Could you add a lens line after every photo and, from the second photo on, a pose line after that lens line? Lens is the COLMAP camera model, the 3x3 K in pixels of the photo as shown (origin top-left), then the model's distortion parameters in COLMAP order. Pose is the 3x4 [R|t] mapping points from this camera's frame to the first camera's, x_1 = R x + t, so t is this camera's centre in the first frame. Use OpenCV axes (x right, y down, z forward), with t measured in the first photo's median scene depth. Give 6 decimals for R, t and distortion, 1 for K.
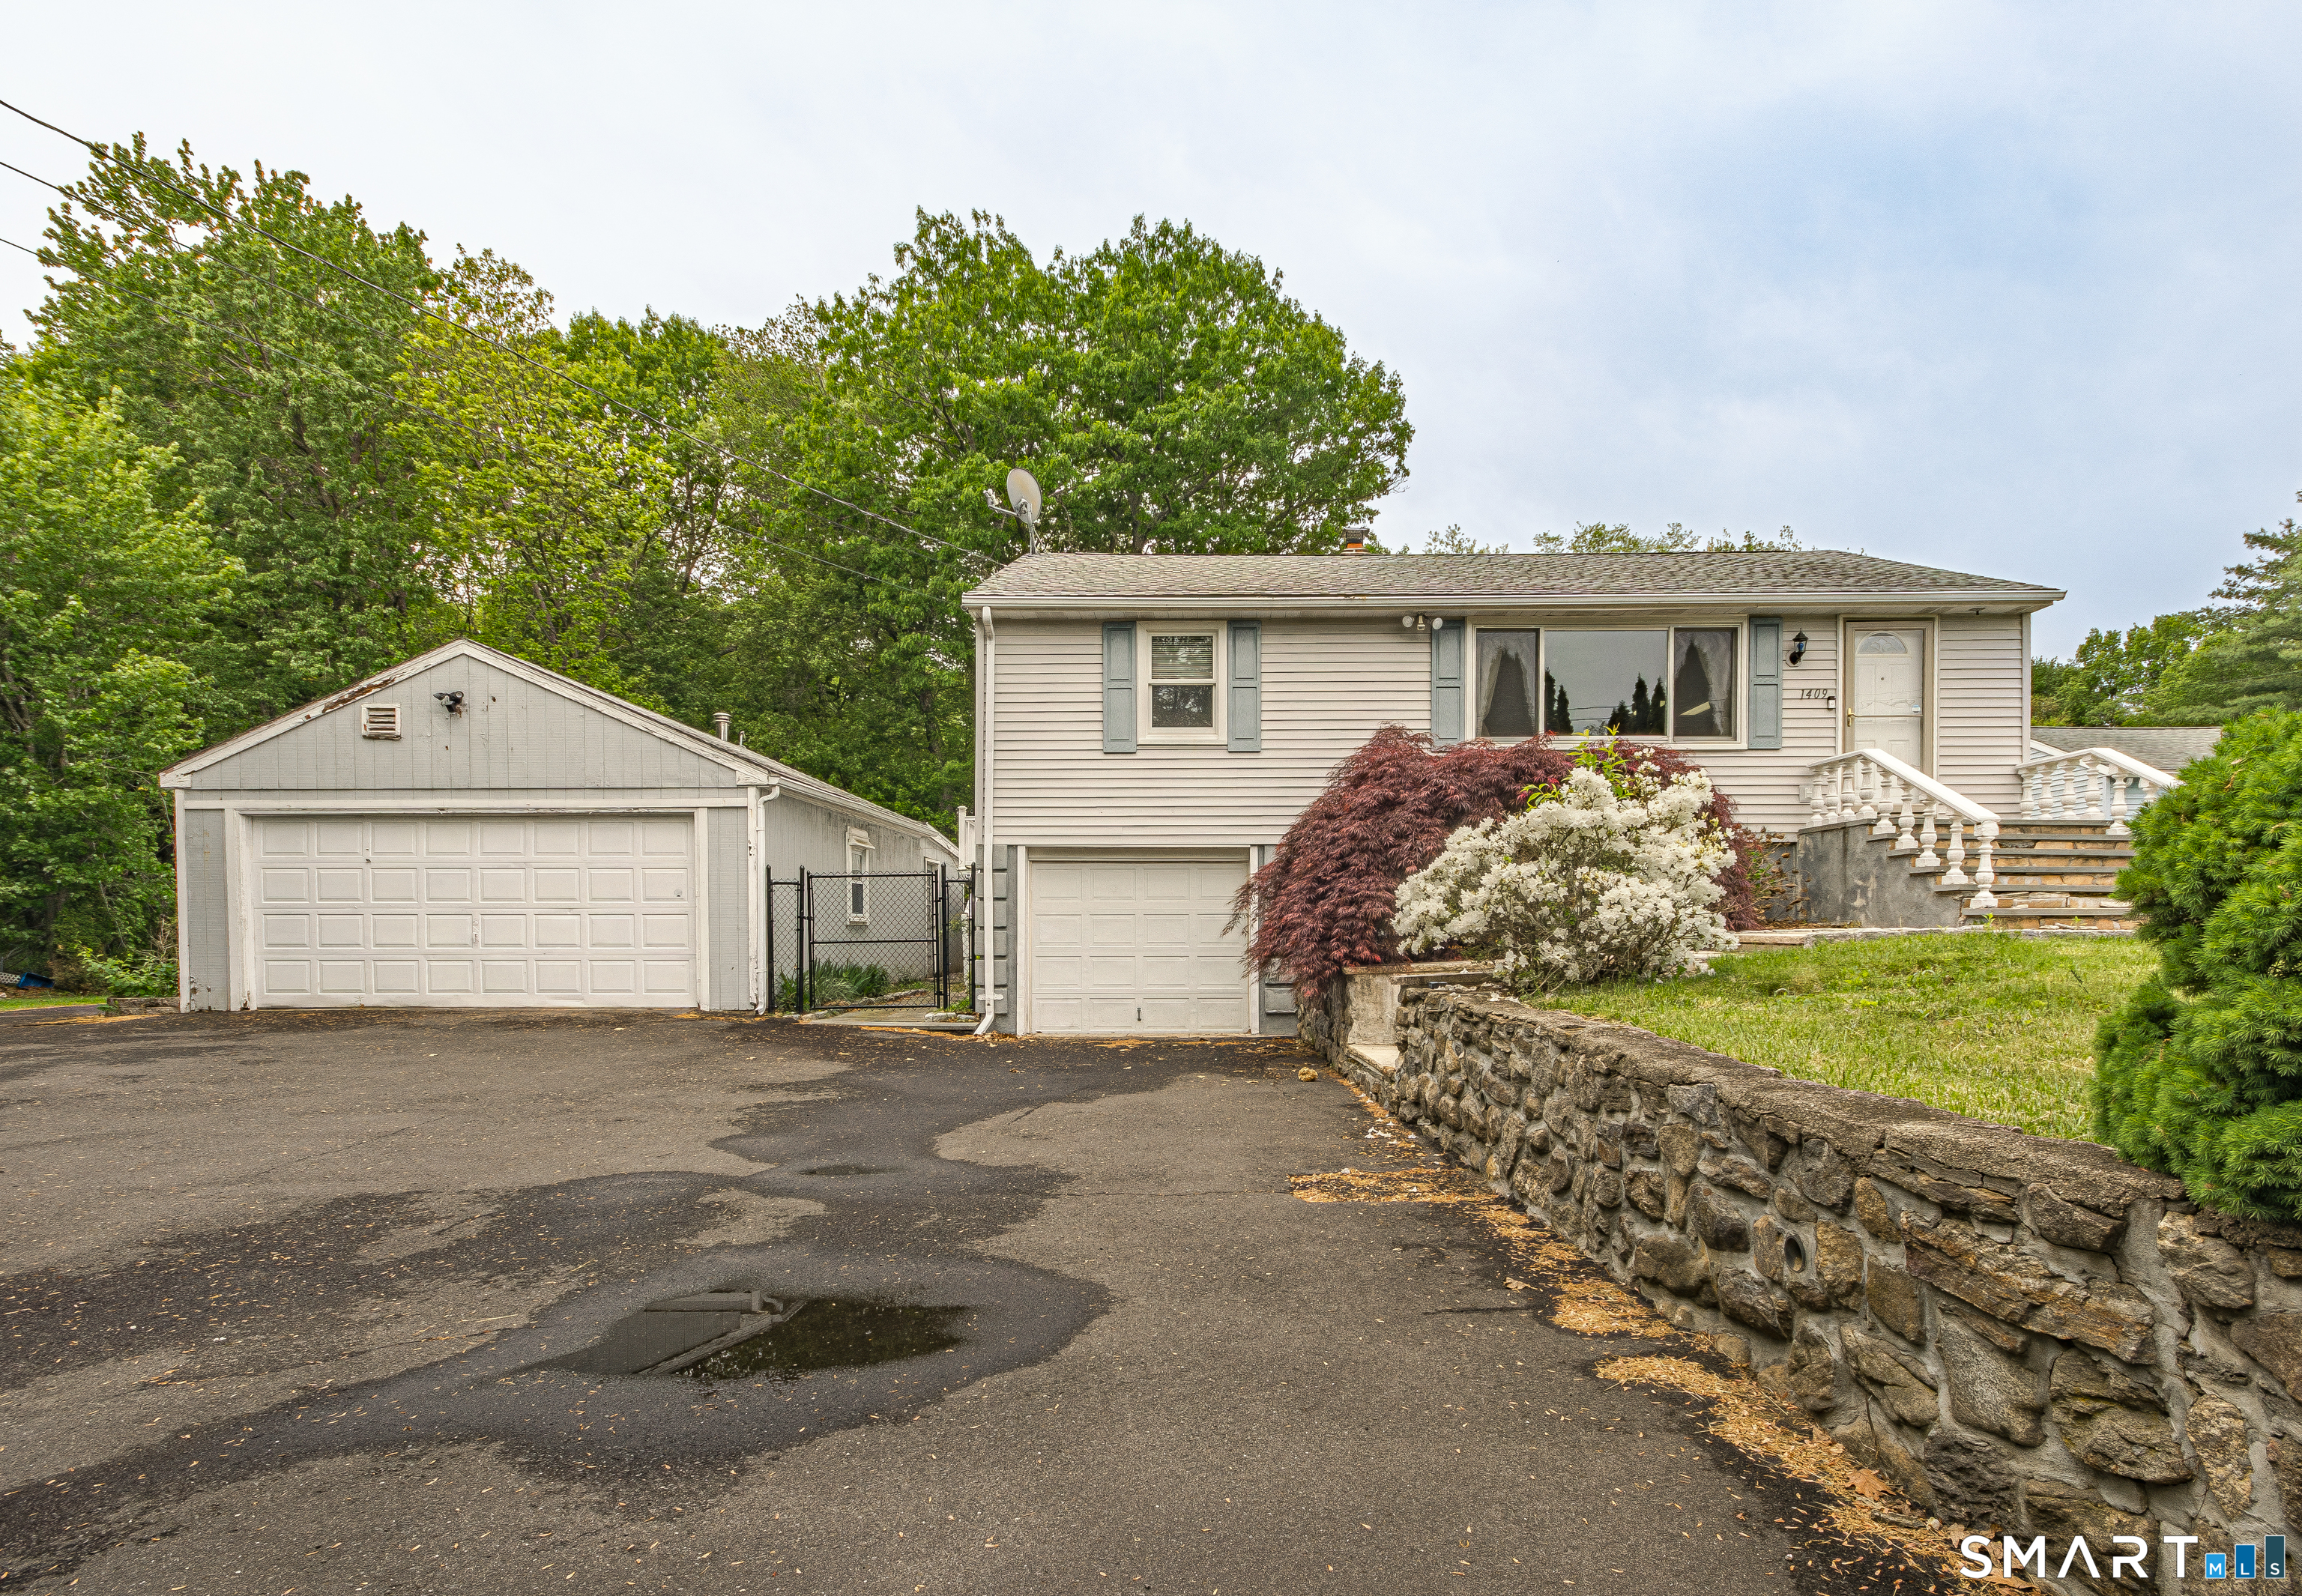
lens RADIAL K [[1036.1, 0, 1223.3], [0, 1036.1, 932.5], [0, 0, 1]] dist [-0.004694, 0.000168]
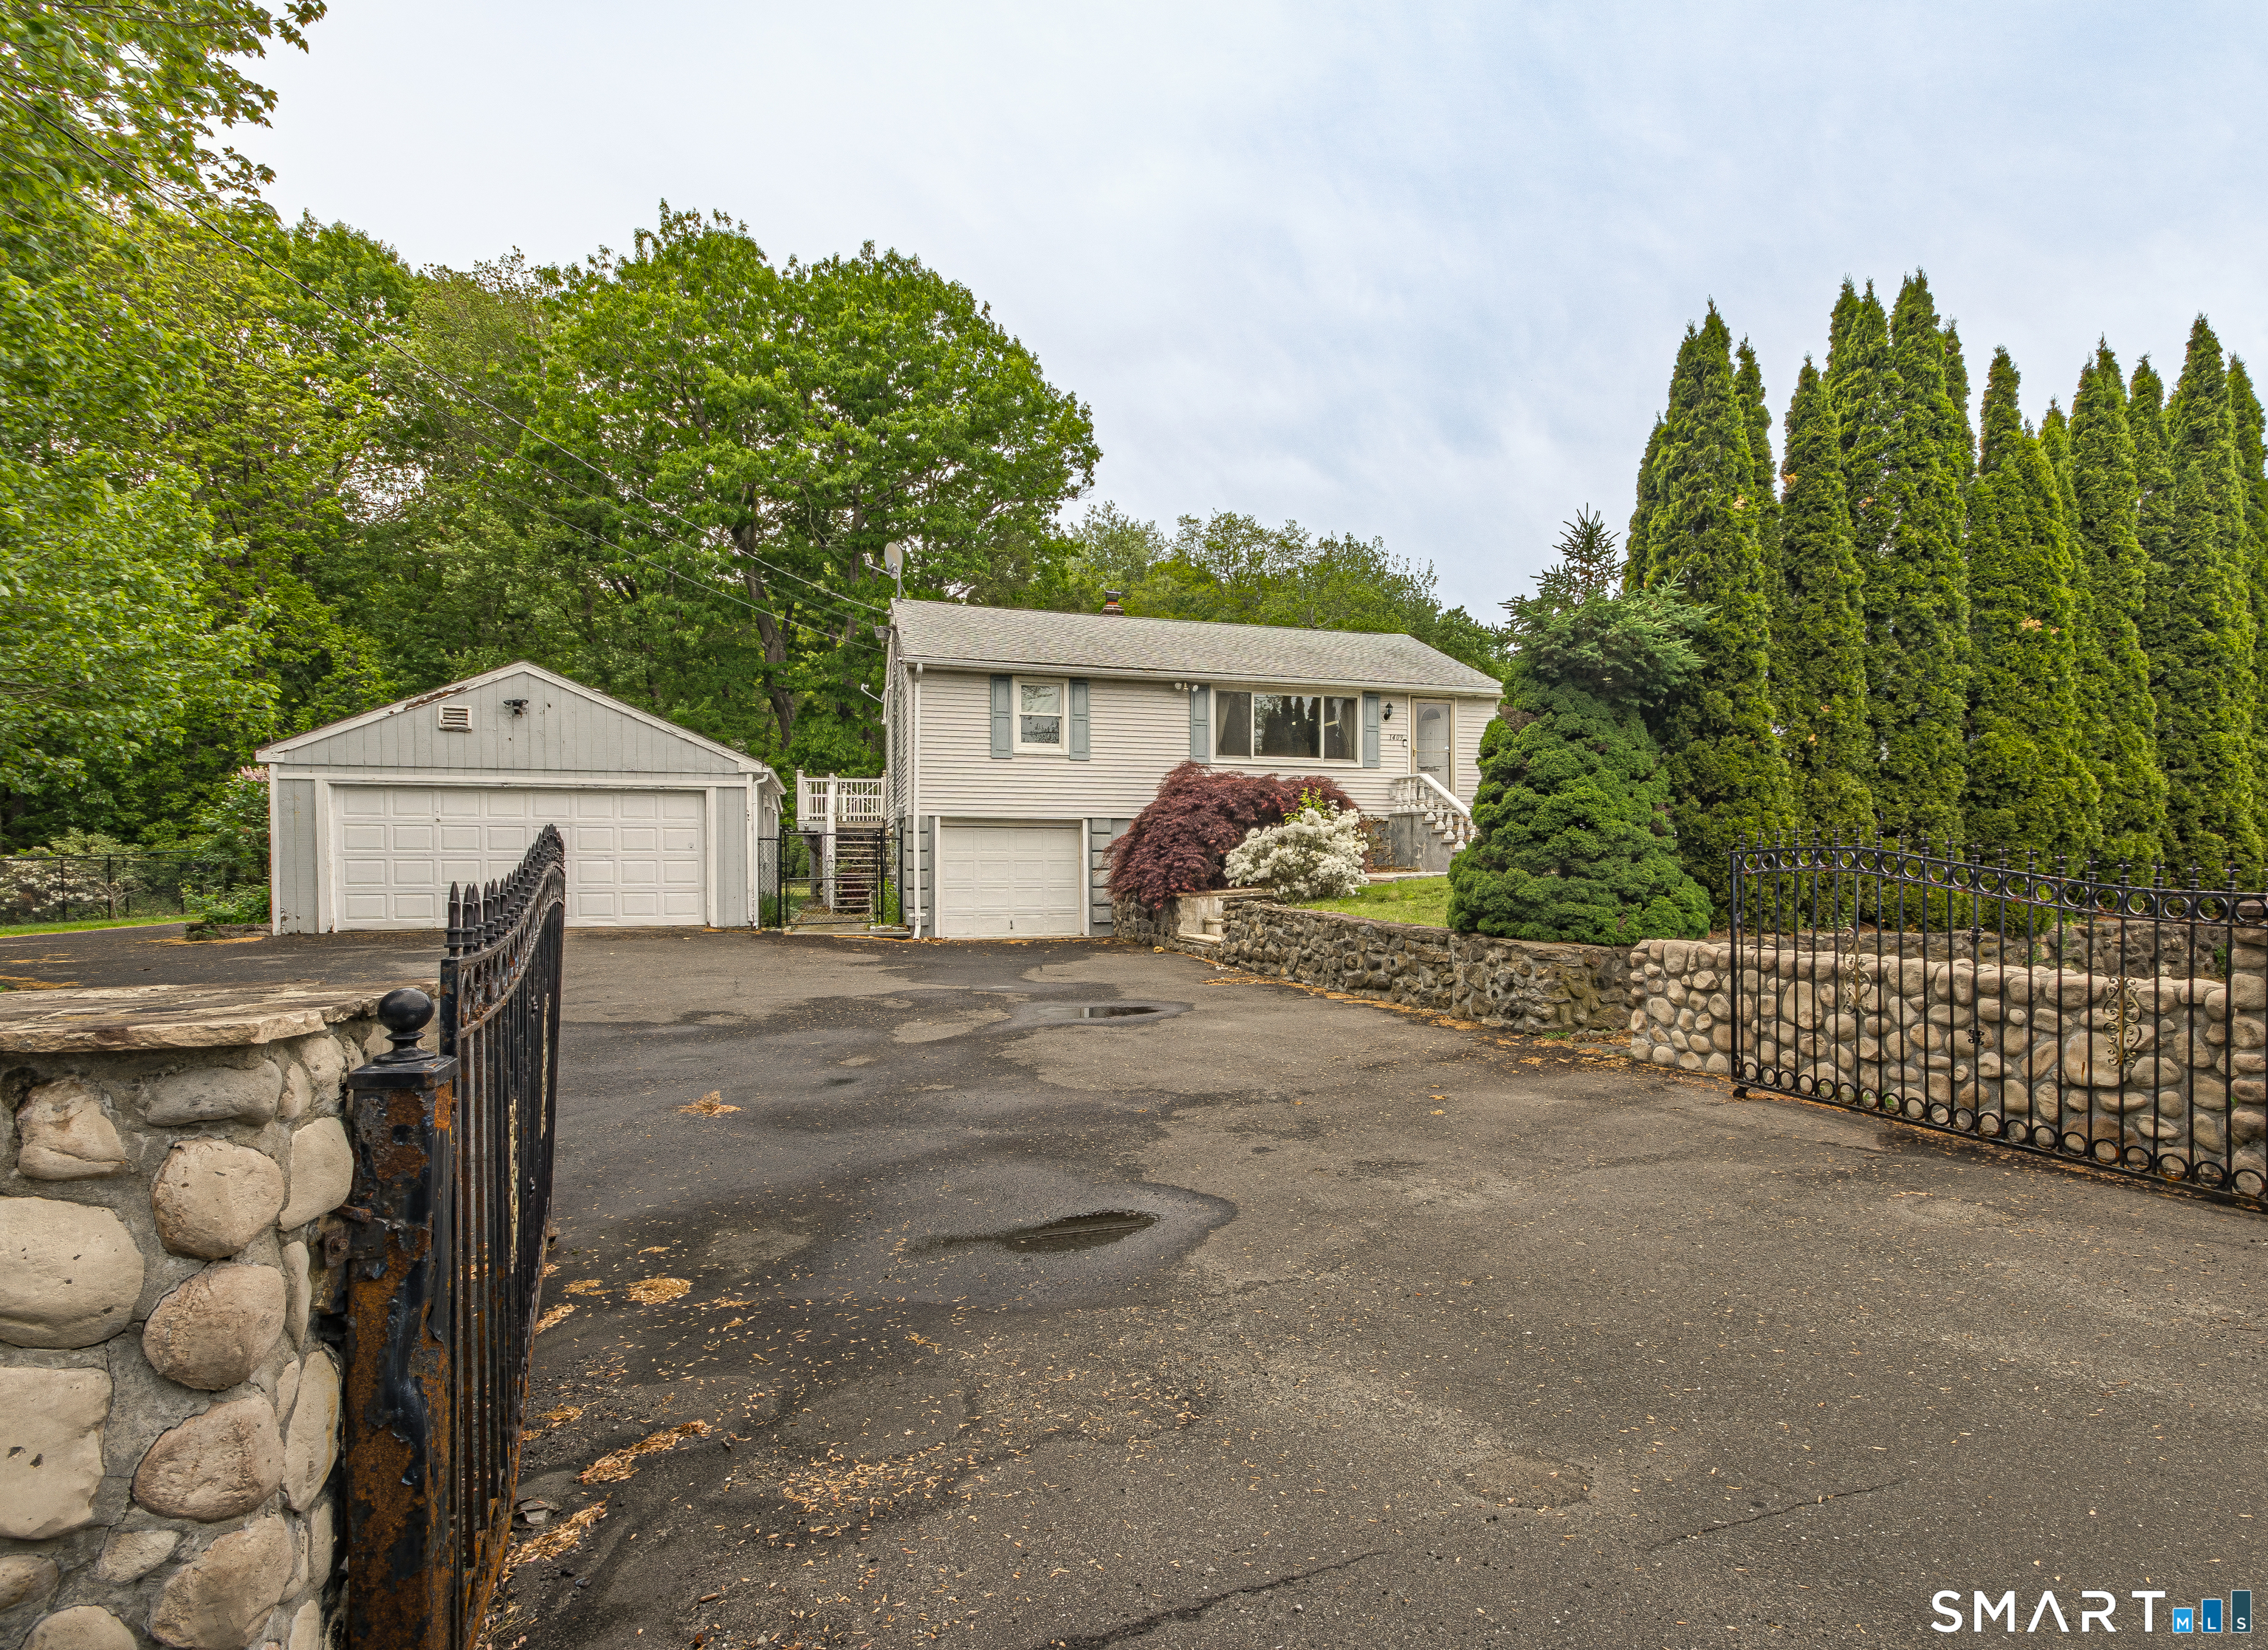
lens RADIAL K [[1024.9, 0, 1145.7], [0, 1024.9, 831.6], [0, 0, 1]] dist [-0.002874, 0.000647]
pose [[0.961692, 0.008963, 0.273985, -0.313470], [-0.001175, 0.999591, -0.028575, -0.017792], [-0.274129, 0.027159, 0.961309, -0.551450]]
